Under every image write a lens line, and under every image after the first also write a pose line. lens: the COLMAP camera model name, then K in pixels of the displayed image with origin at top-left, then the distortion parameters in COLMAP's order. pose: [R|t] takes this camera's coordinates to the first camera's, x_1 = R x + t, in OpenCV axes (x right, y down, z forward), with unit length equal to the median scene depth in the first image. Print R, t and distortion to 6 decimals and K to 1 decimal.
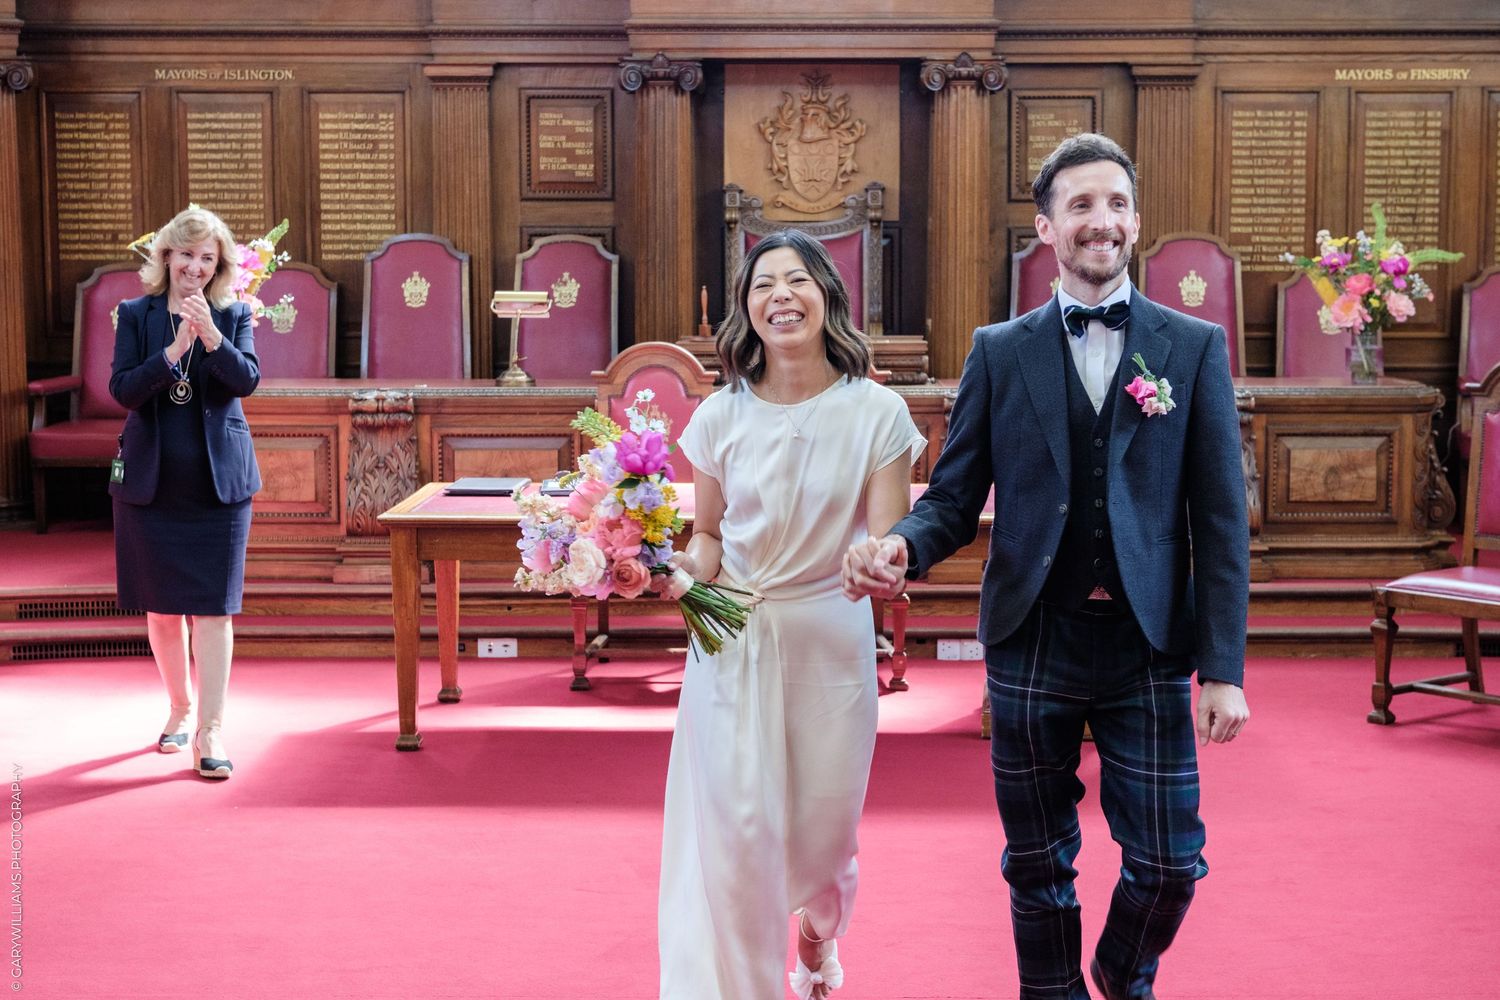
lens RADIAL K [[2446.3, 0, 748.0], [0, 2446.3, 496.7], [0, 0, 1]] dist [-0.023120, 0.000000]
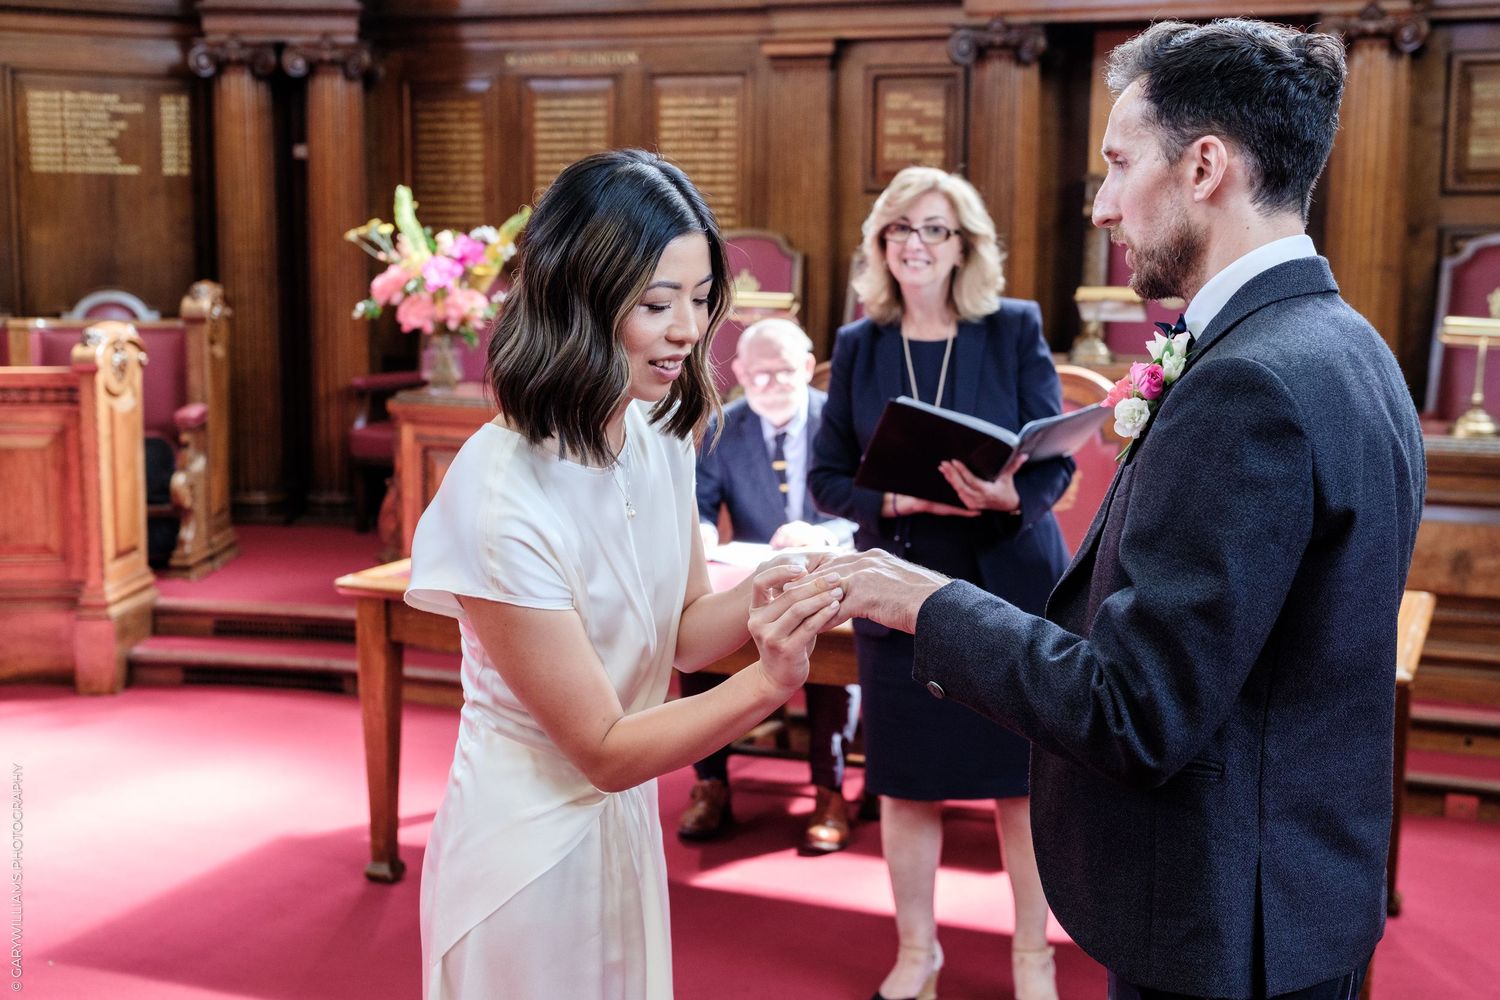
lens RADIAL K [[1888.1, 0, 754.6], [0, 1888.1, 490.2], [0, 0, 1]] dist [0.012998, 0.000000]
pose [[0.931826, 0.056980, -0.358405, 0.125438], [-0.050735, 0.998352, 0.026812, -0.029150], [0.359342, -0.006800, 0.933181, 0.340684]]
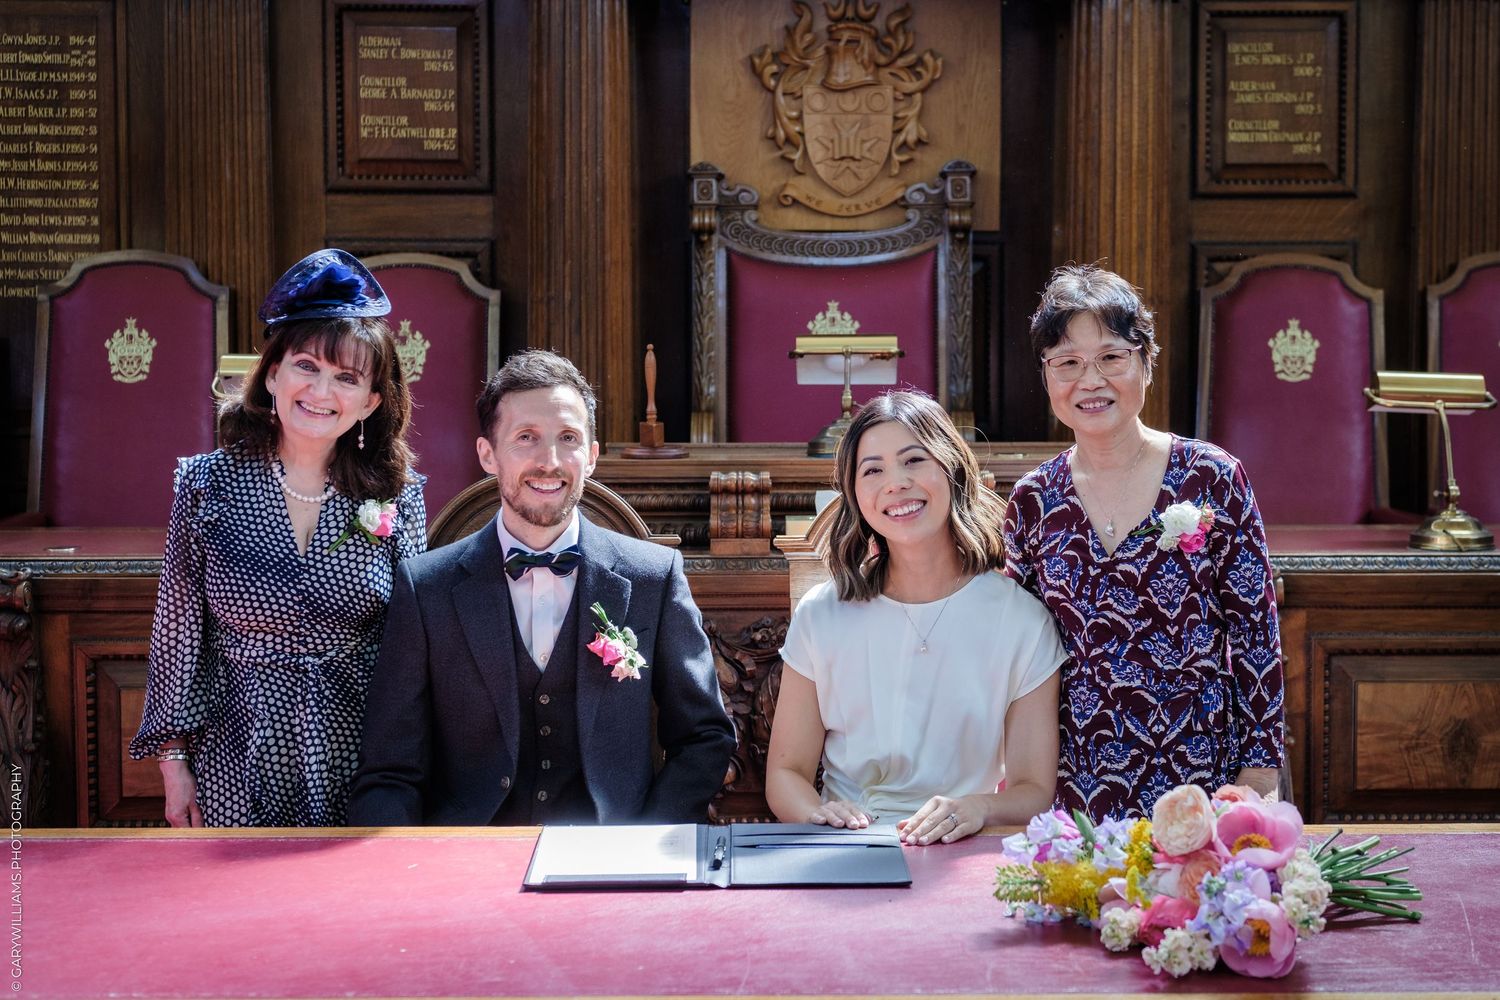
lens RADIAL K [[2378.0, 0, 806.2], [0, 2378.0, 461.3], [0, 0, 1]] dist [0.000341, 0.000000]
pose [[0.999193, -0.000671, 0.040152, -0.005046], [0.002247, 0.999228, -0.039224, -0.038436], [-0.040094, 0.039282, 0.998423, 0.458564]]
